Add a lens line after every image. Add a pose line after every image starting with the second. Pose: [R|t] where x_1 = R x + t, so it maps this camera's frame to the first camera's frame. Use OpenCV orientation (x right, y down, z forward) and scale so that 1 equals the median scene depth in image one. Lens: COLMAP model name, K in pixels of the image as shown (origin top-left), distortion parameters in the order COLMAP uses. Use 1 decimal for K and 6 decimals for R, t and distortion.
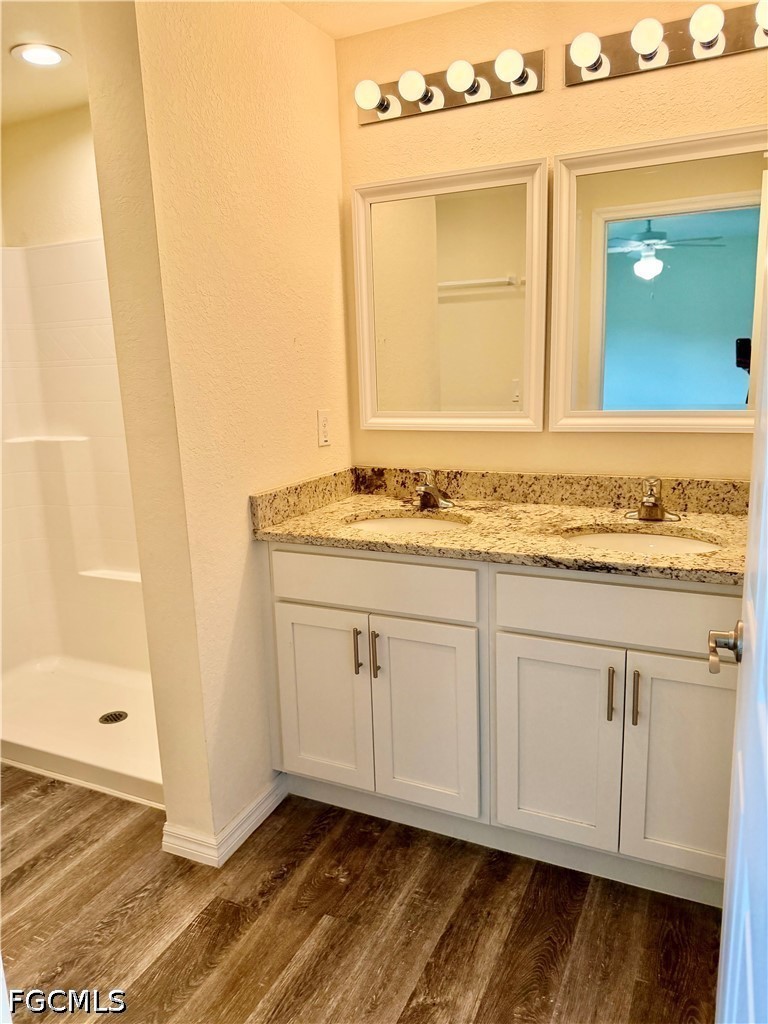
lens RADIAL K [[721.2, 0, 383.0], [0, 721.2, 514.0], [0, 0, 1]] dist [0.029144, -0.036679]
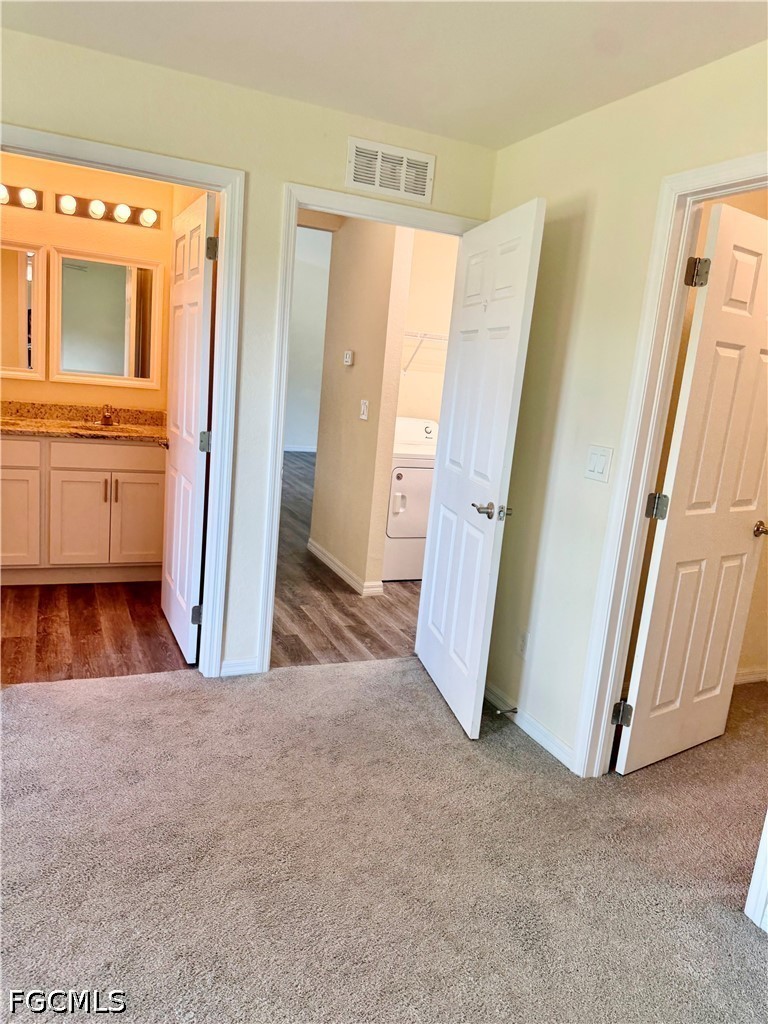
lens RADIAL K [[721.2, 0, 385.6], [0, 721.2, 514.0], [0, 0, 1]] dist [0.029144, -0.036679]
pose [[0.641204, -0.062065, 0.764856, -0.894319], [0.040800, 0.998071, 0.046785, 0.239488], [-0.766285, 0.001208, 0.642500, -1.205964]]
